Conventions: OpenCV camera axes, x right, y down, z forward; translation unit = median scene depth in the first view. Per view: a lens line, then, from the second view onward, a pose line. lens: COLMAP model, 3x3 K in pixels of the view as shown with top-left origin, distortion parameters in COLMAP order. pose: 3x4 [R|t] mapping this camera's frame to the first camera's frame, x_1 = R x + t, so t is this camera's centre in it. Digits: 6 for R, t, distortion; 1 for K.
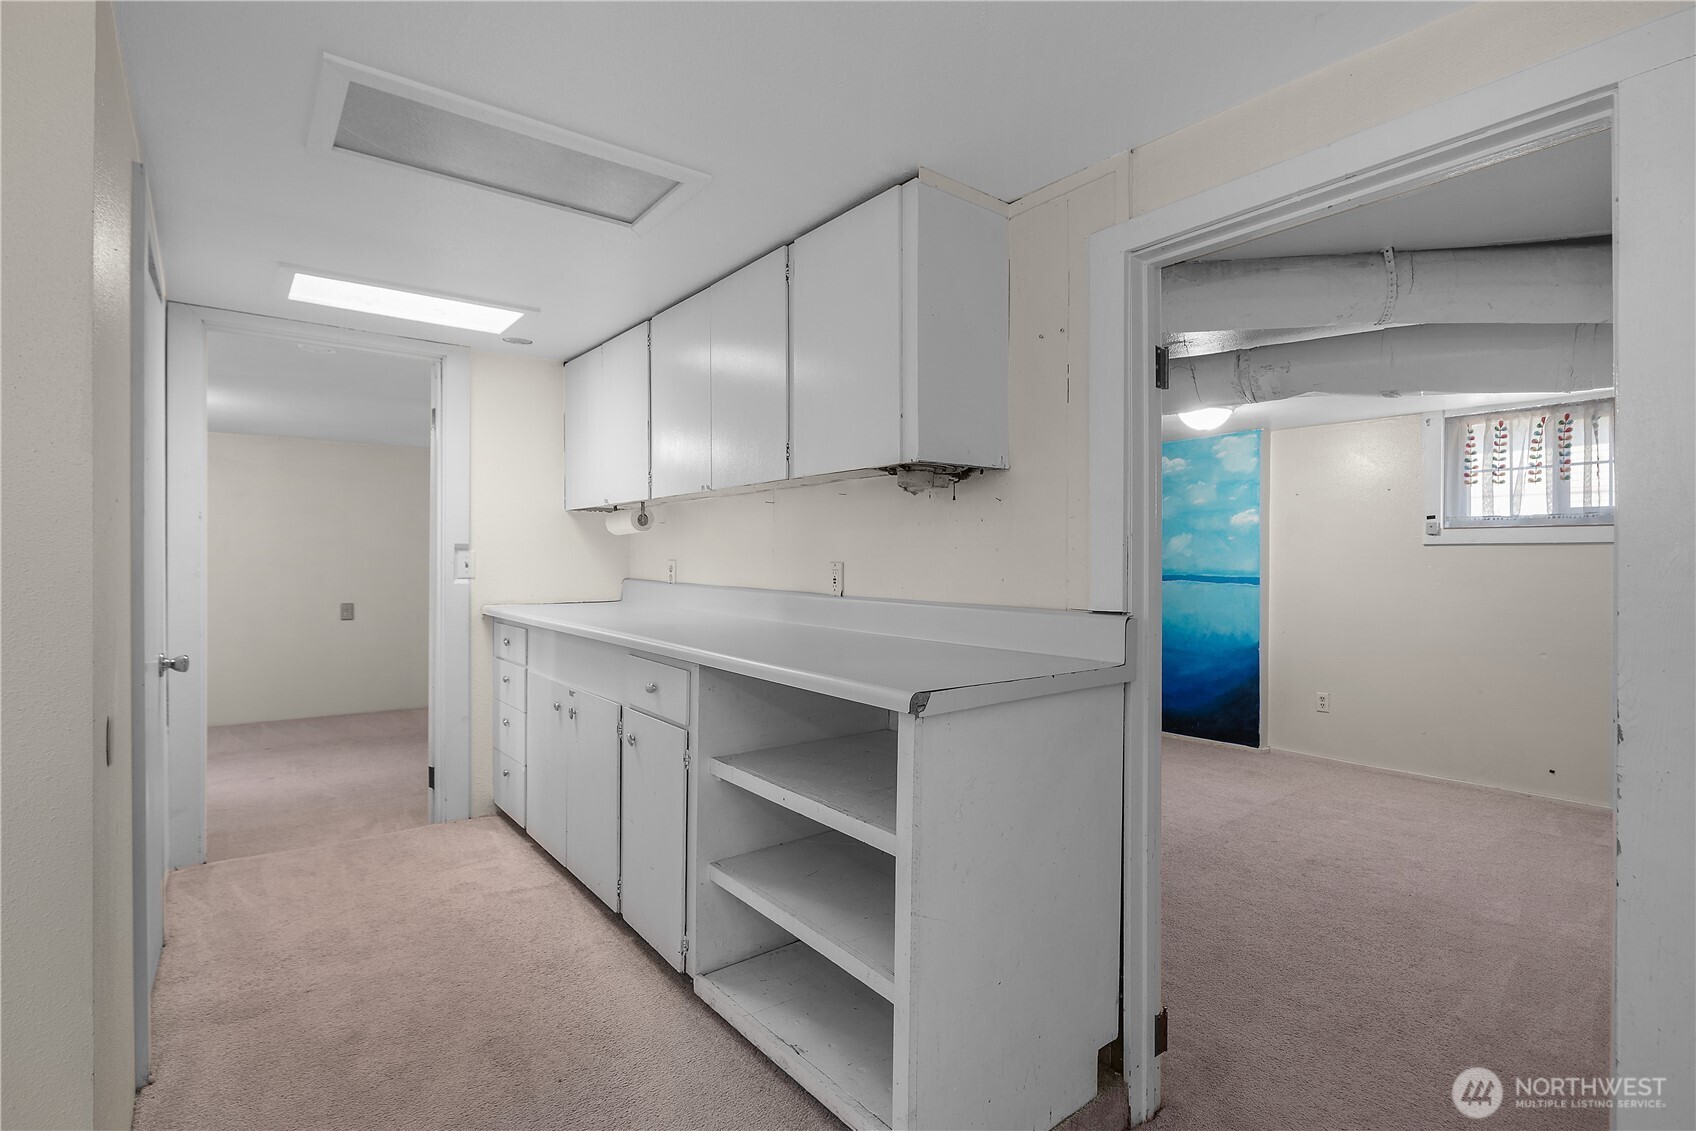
lens RADIAL K [[831.2, 0, 844.2], [0, 831.2, 551.7], [0, 0, 1]] dist [-0.001793, -0.000941]
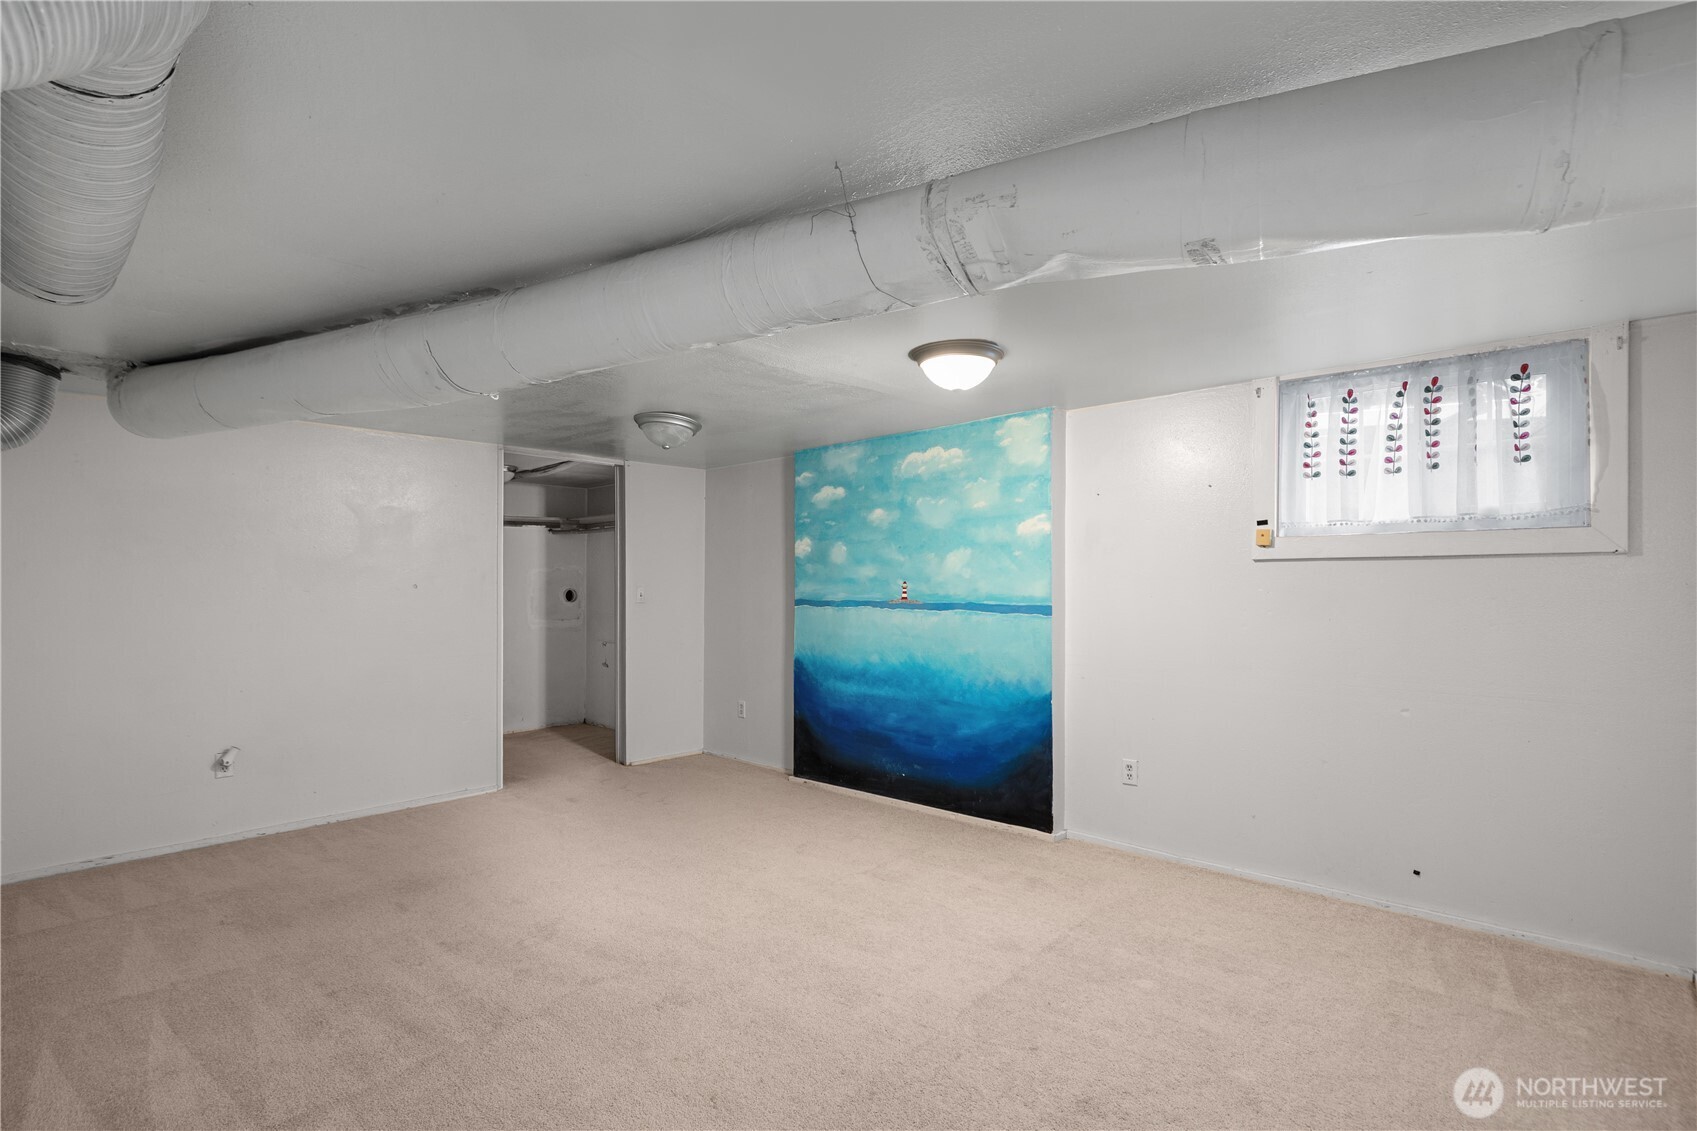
lens RADIAL K [[831.7, 0, 847.0], [0, 831.7, 578.6], [0, 0, 1]] dist [-0.001793, -0.000941]
pose [[0.986868, -0.005923, 0.161418, 0.197151], [0.005187, 0.999974, 0.004979, 0.001944], [-0.161443, -0.004076, 0.986874, 0.291658]]
